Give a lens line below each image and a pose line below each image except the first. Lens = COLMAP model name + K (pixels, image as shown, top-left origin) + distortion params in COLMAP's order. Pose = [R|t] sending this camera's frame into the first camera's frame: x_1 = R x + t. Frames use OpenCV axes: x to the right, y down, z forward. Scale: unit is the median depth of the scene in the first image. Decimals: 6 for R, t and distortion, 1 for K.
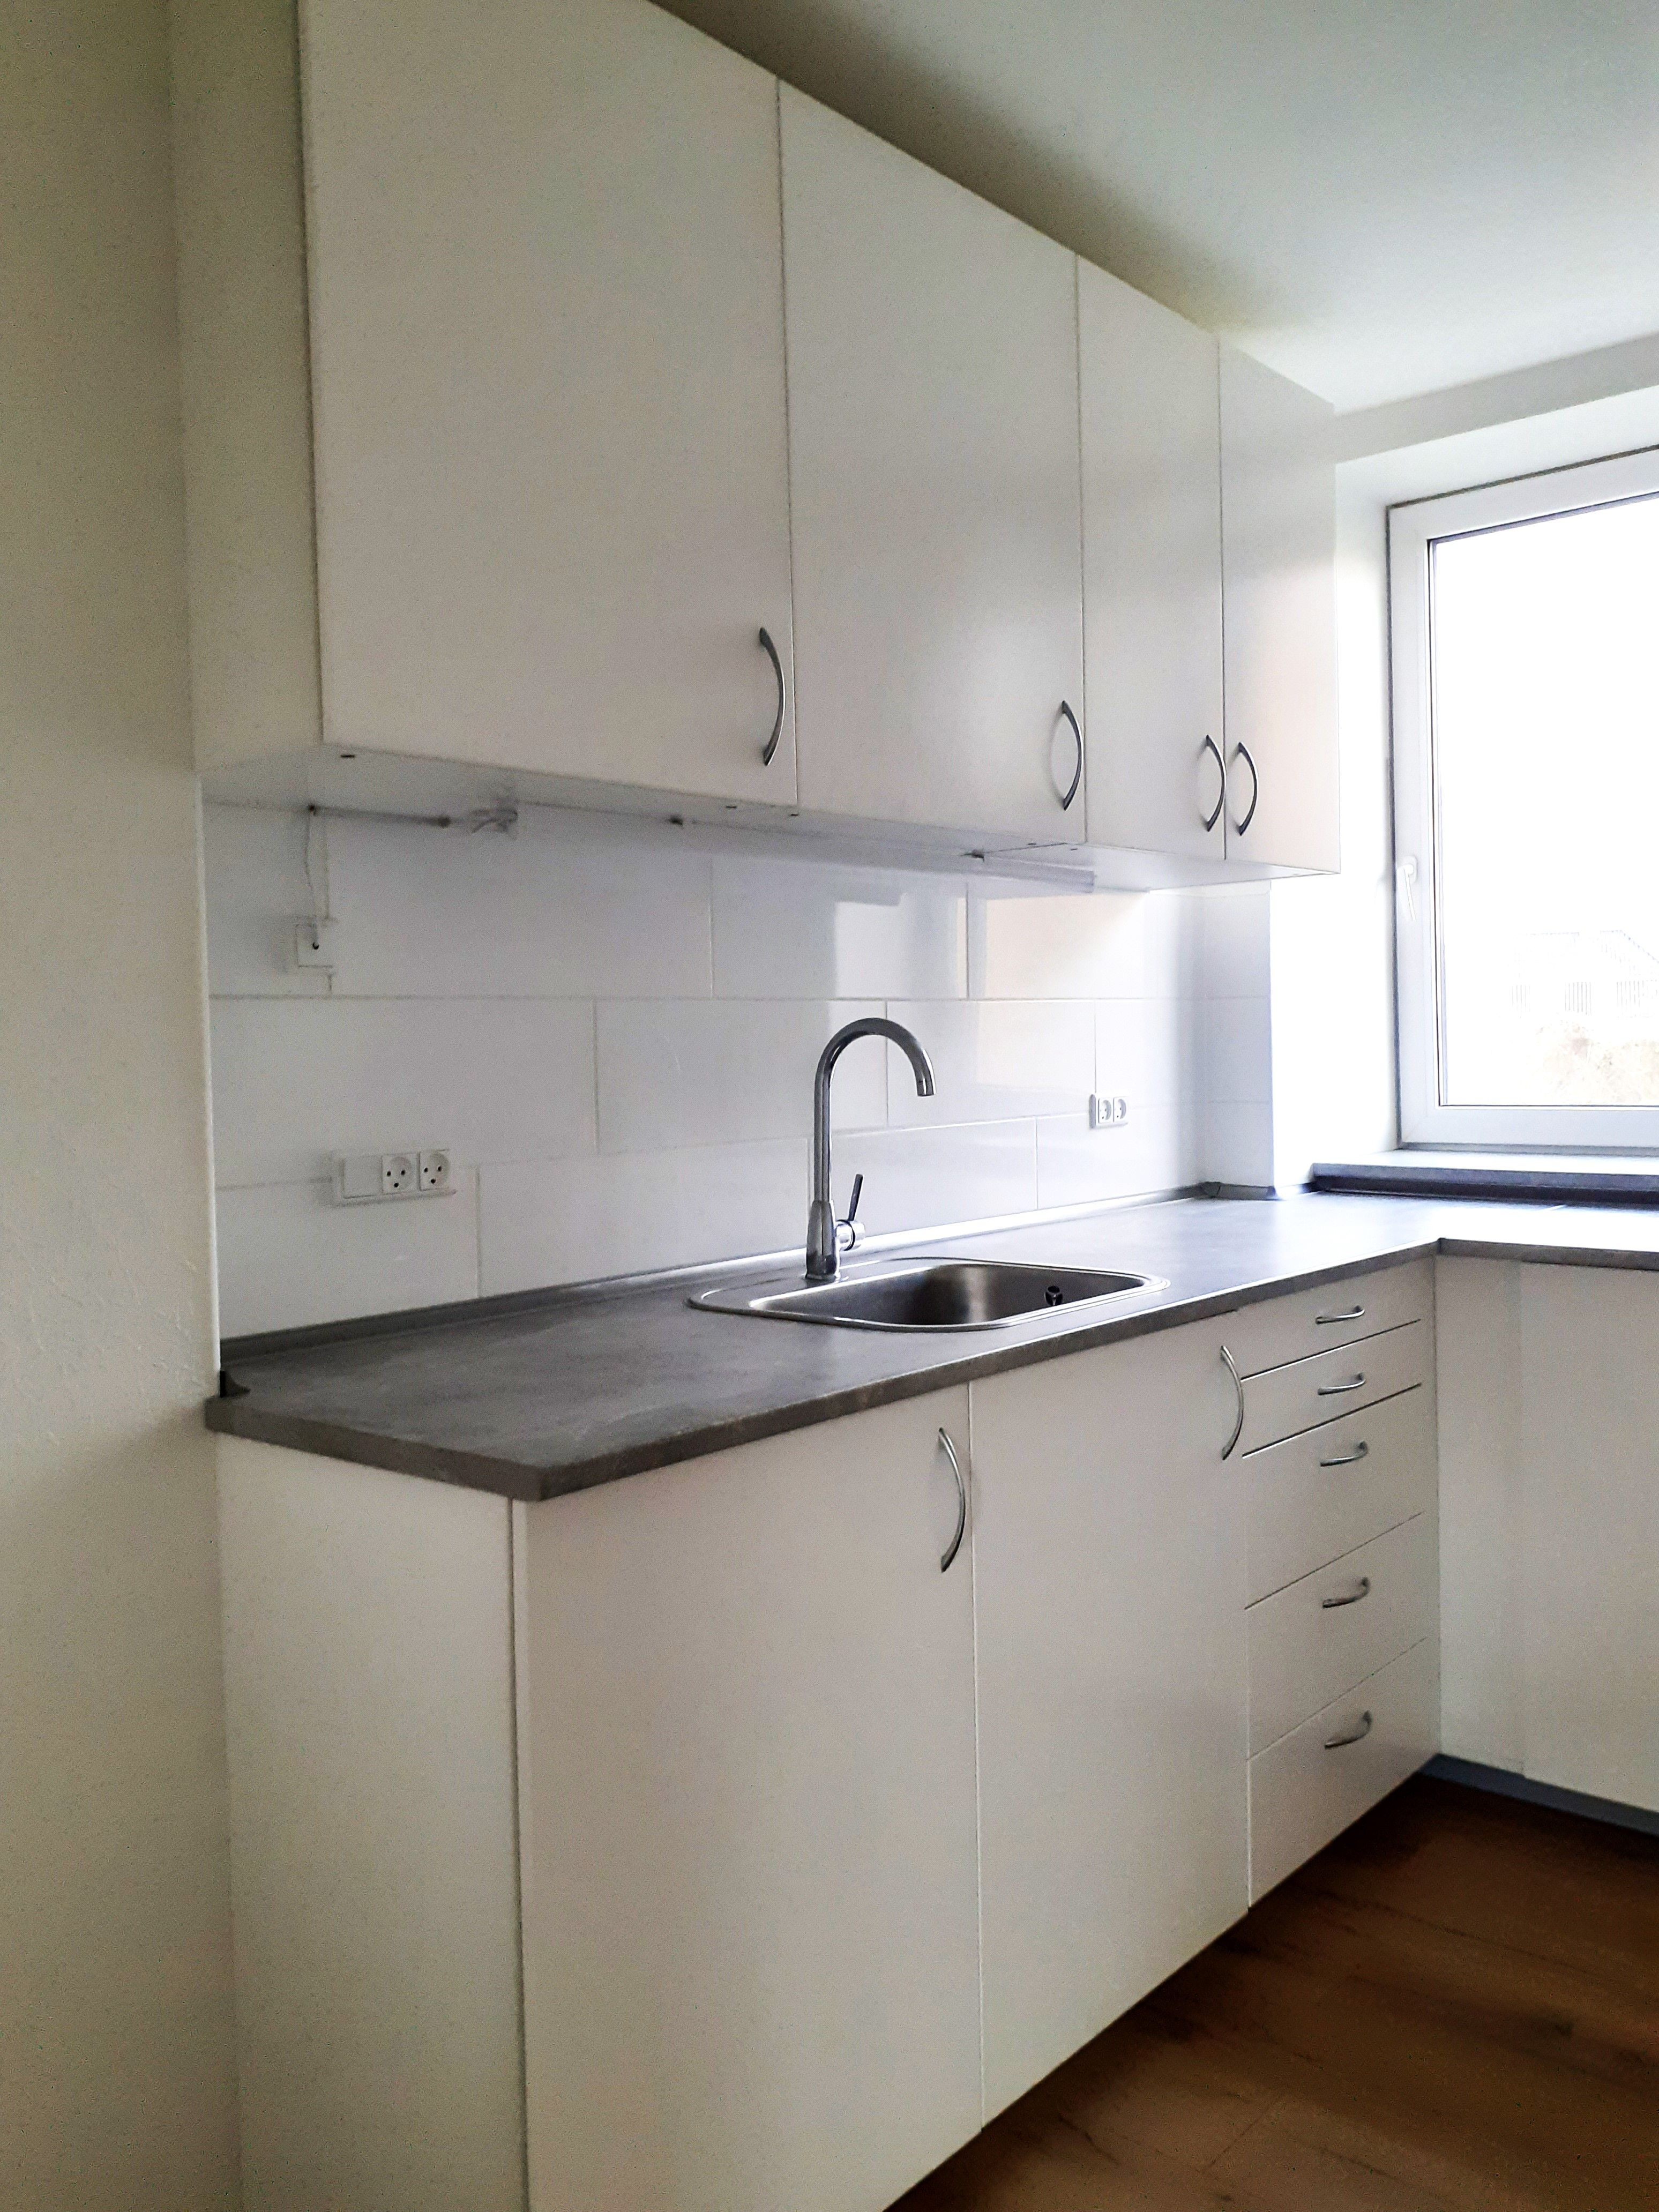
lens RADIAL K [[1778.6, 0, 829.5], [0, 1778.6, 1106.0], [0, 0, 1]] dist [0.142260, -0.255969]
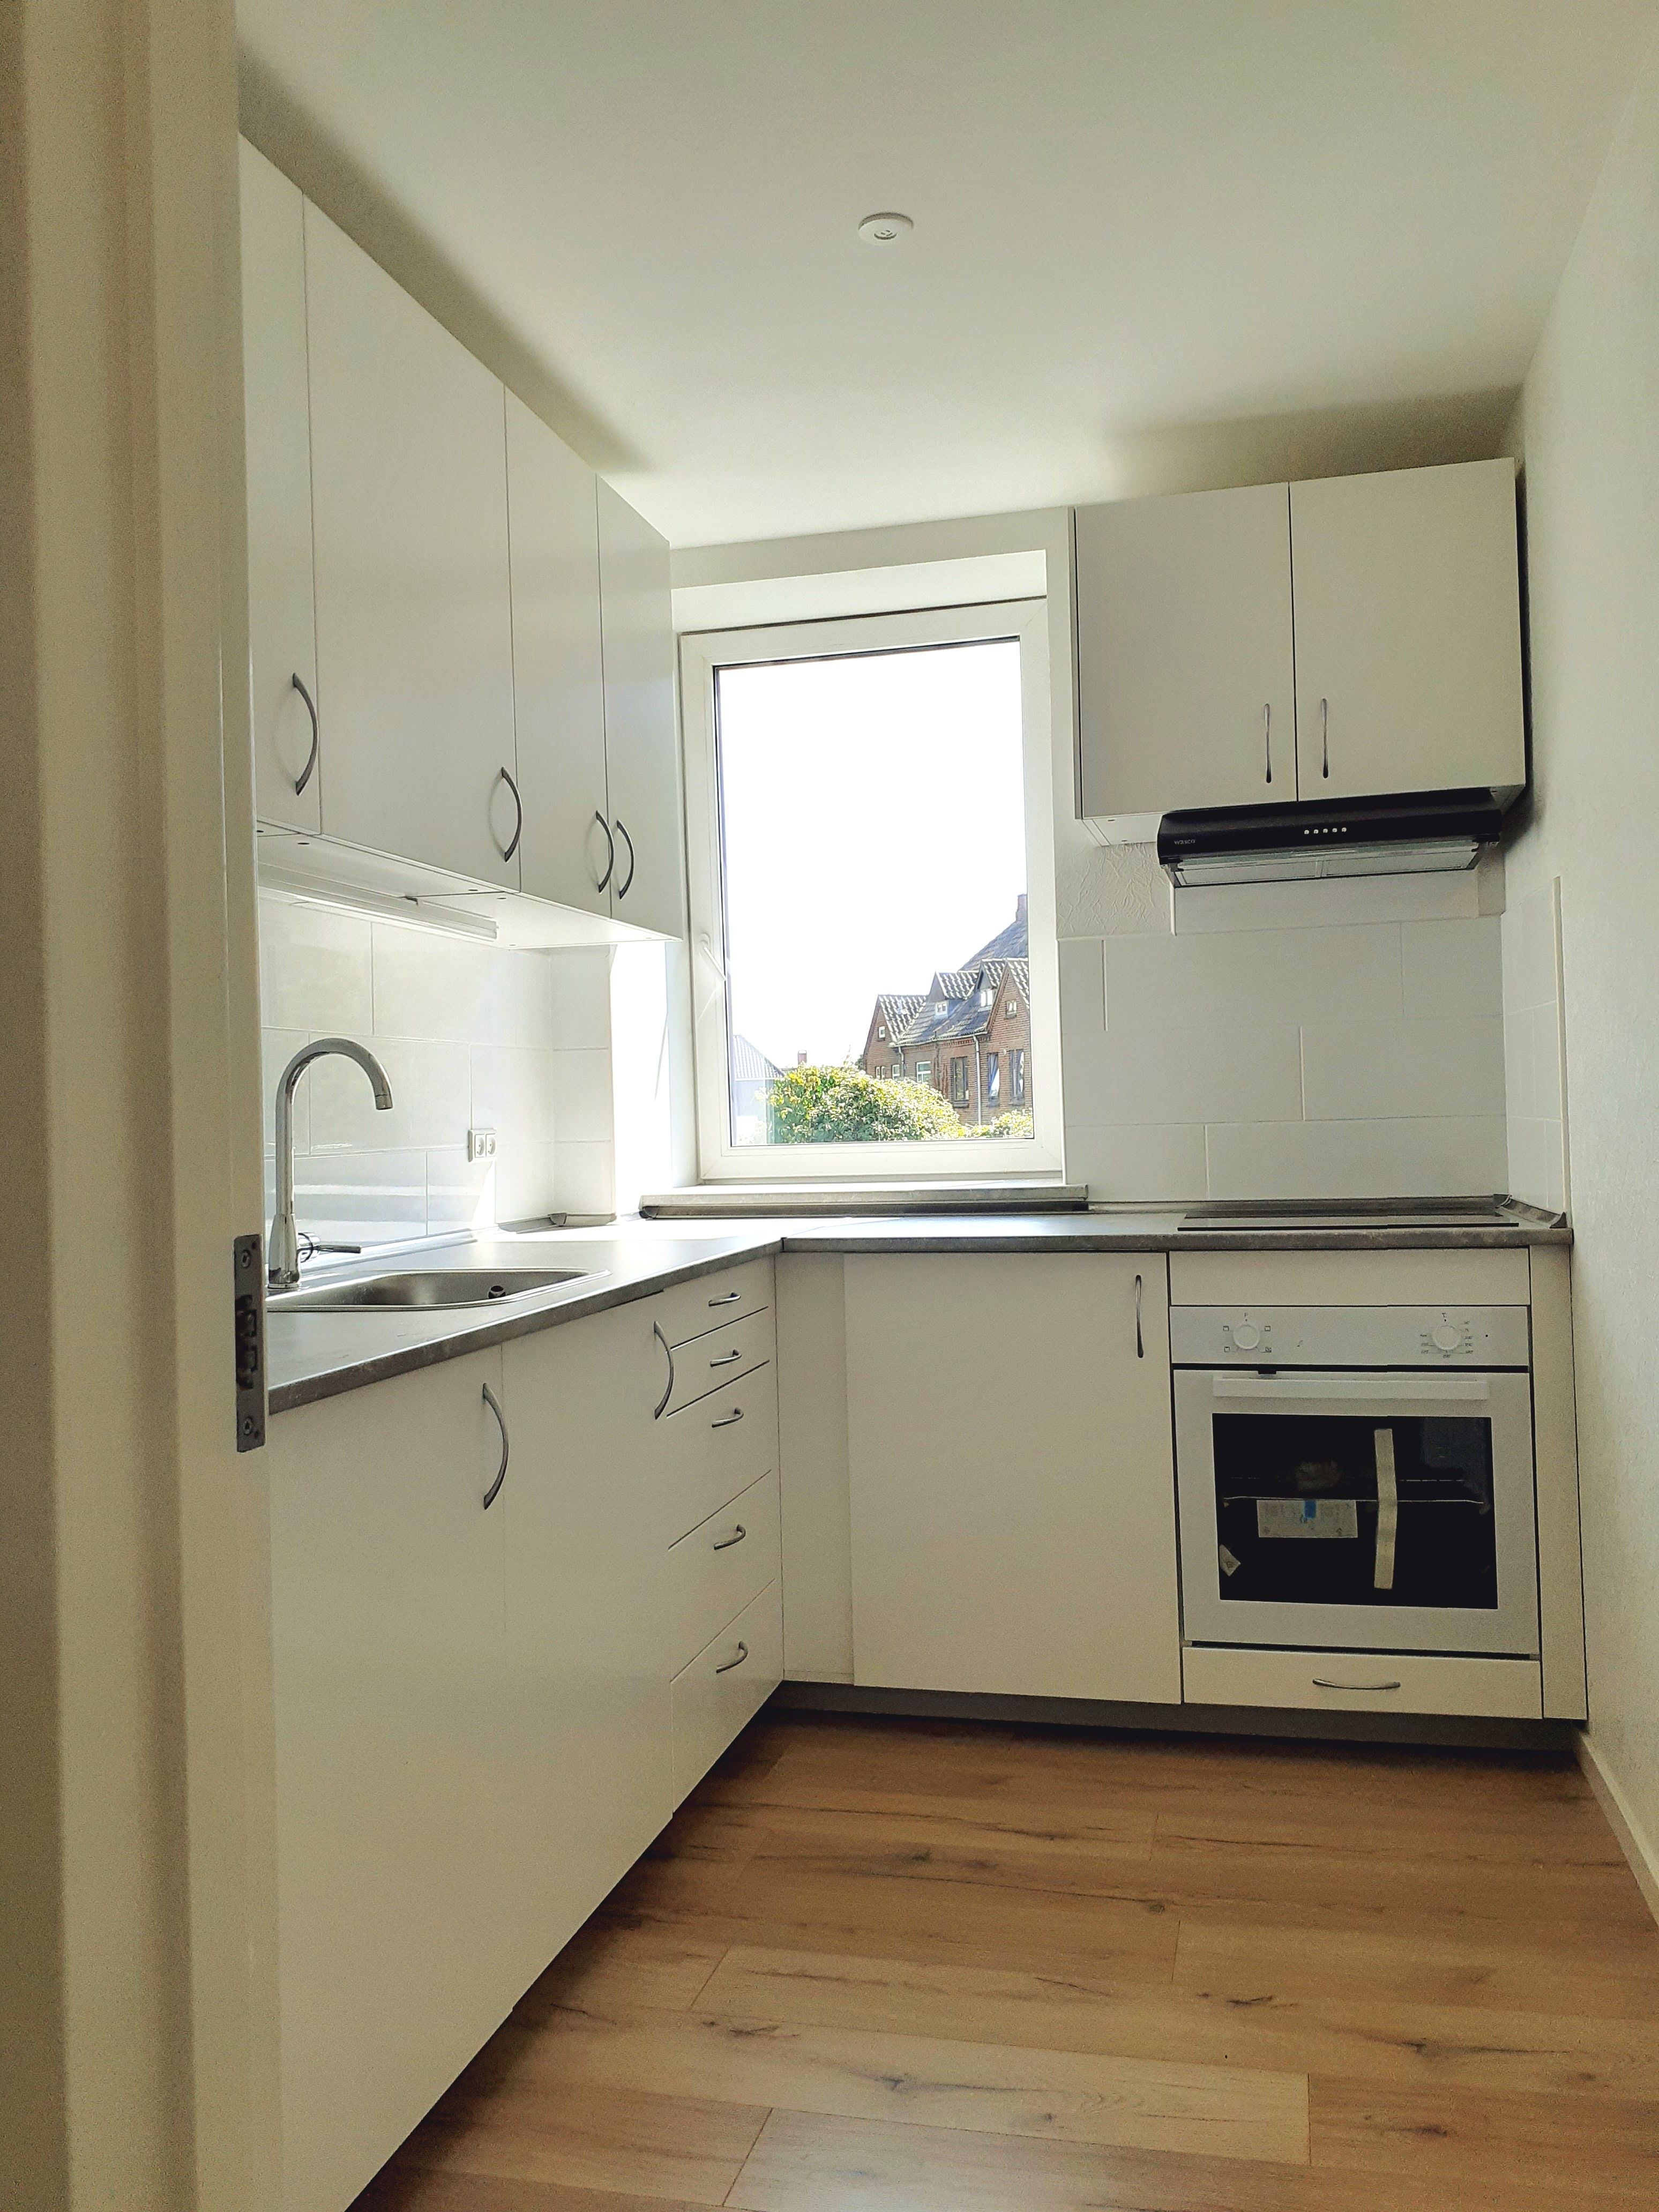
lens RADIAL K [[1778.6, 0, 829.5], [0, 1778.6, 1106.0], [0, 0, 1]] dist [0.142260, -0.255969]
pose [[0.892283, -0.000303, 0.451477, -0.187481], [0.025545, 0.998432, -0.049816, 0.048713], [-0.450754, 0.055983, 0.890891, -0.093243]]
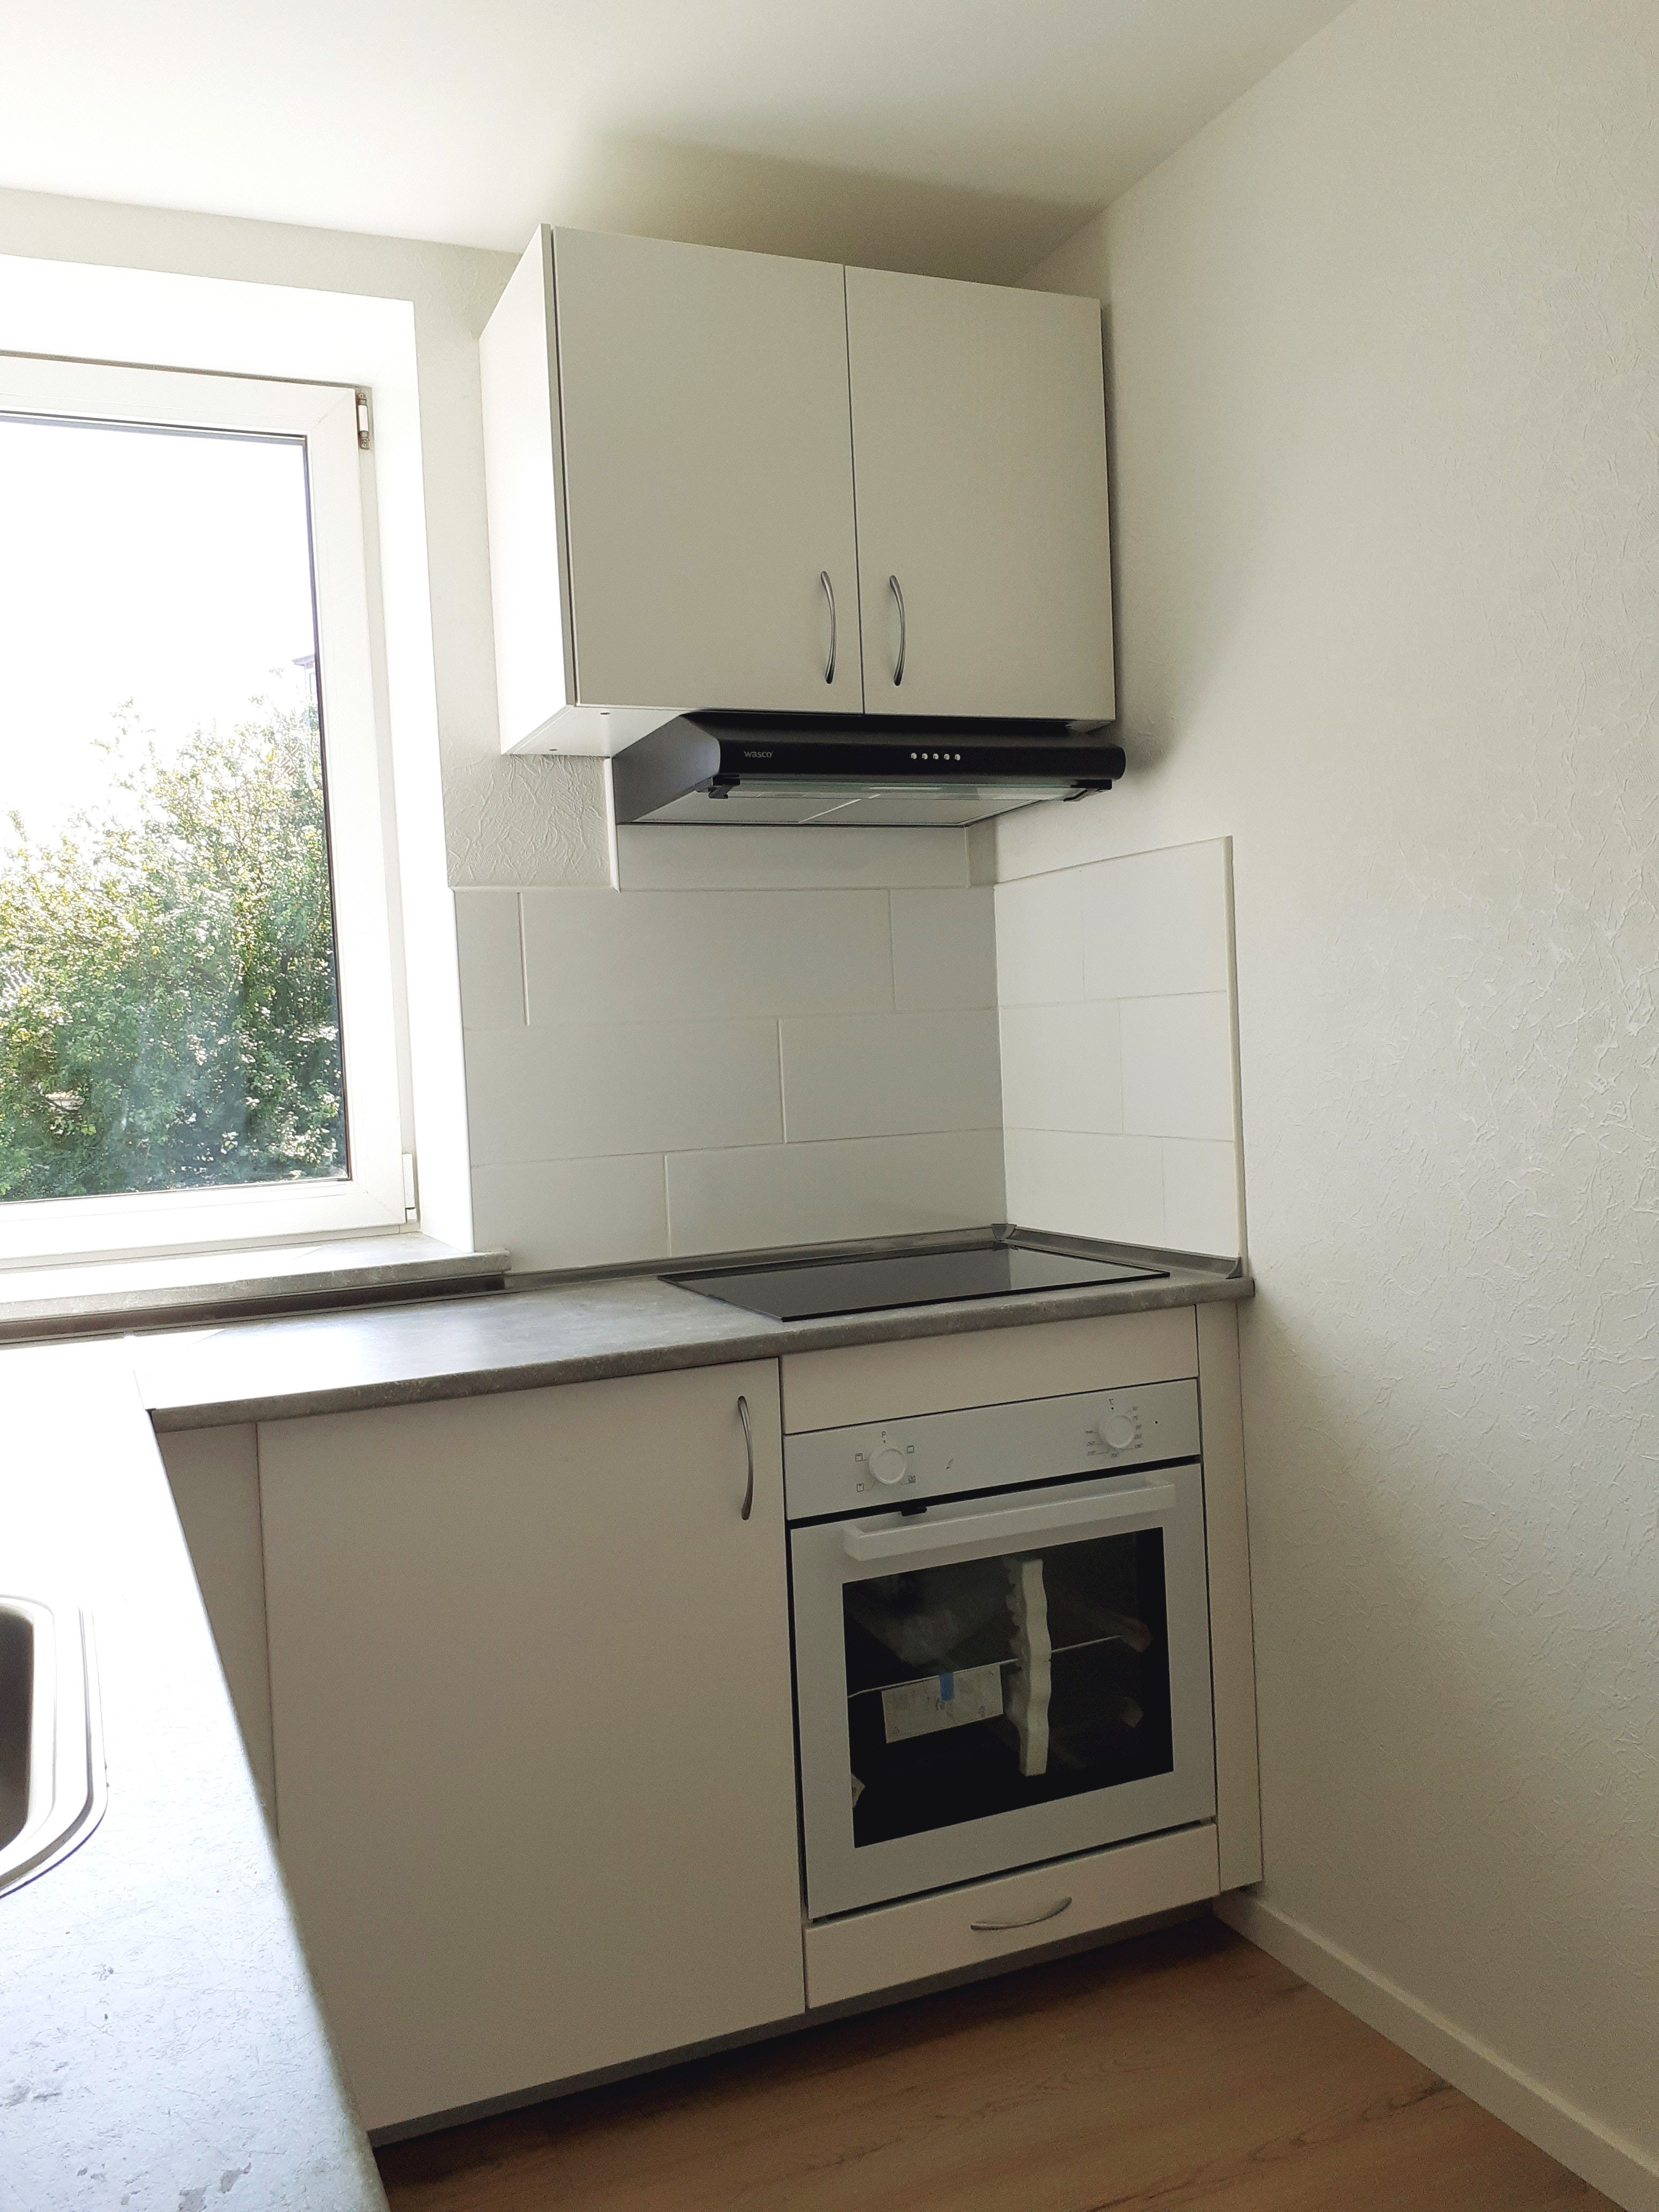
lens RADIAL K [[1778.6, 0, 829.5], [0, 1778.6, 1106.0], [0, 0, 1]] dist [0.142260, -0.255969]
pose [[0.440672, -0.030218, 0.897159, -0.158293], [0.071585, 0.997433, -0.001567, -0.022912], [-0.894809, 0.064914, 0.441704, 0.528656]]
